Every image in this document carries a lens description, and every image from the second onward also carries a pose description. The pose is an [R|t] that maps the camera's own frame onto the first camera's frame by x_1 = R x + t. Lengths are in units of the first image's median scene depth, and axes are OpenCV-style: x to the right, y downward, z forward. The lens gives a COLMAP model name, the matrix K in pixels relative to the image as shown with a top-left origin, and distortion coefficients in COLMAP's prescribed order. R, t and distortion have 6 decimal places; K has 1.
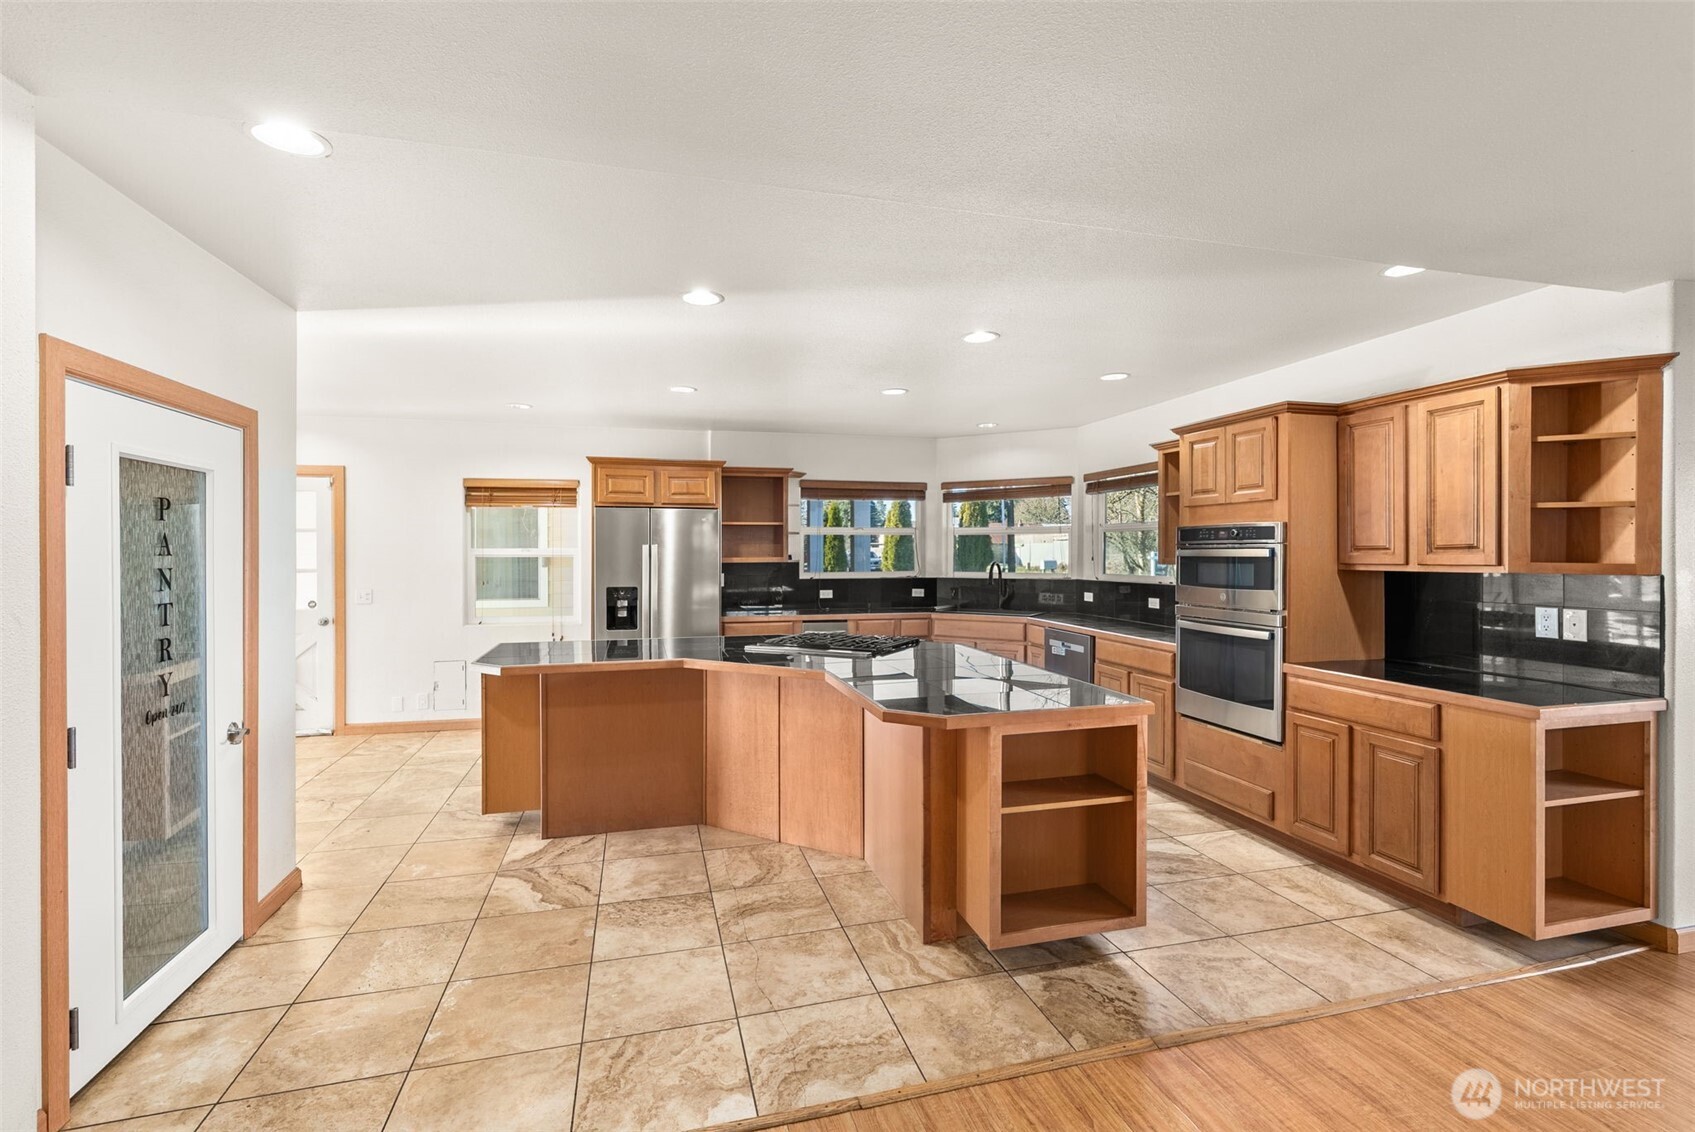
lens RADIAL K [[771.1, 0, 846.6], [0, 771.1, 555.7], [0, 0, 1]] dist [-0.004455, 0.000666]
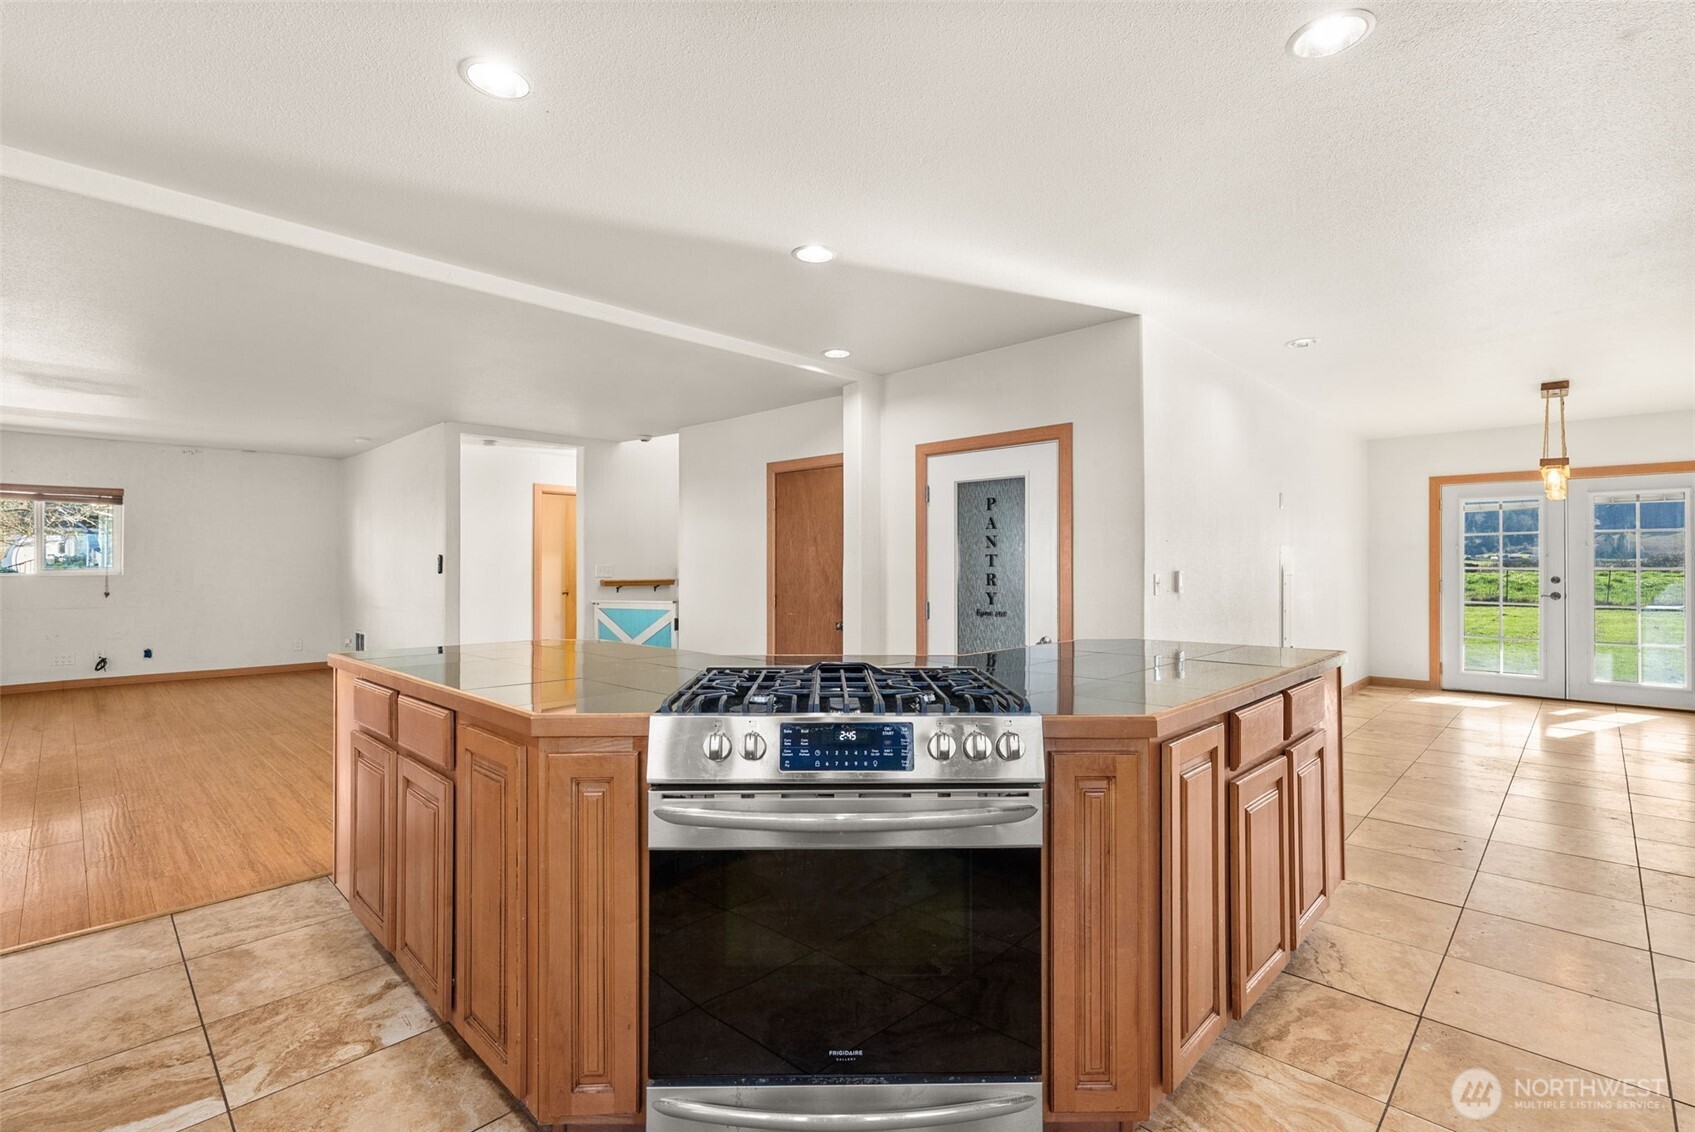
lens RADIAL K [[771.1, 0, 851.4], [0, 771.1, 559.2], [0, 0, 1]] dist [-0.004455, 0.000666]
pose [[-0.858349, -0.002446, -0.513061, 0.154650], [-0.000227, 0.999990, -0.004387, 0.034752], [0.513067, -0.003650, -0.858341, 1.036237]]
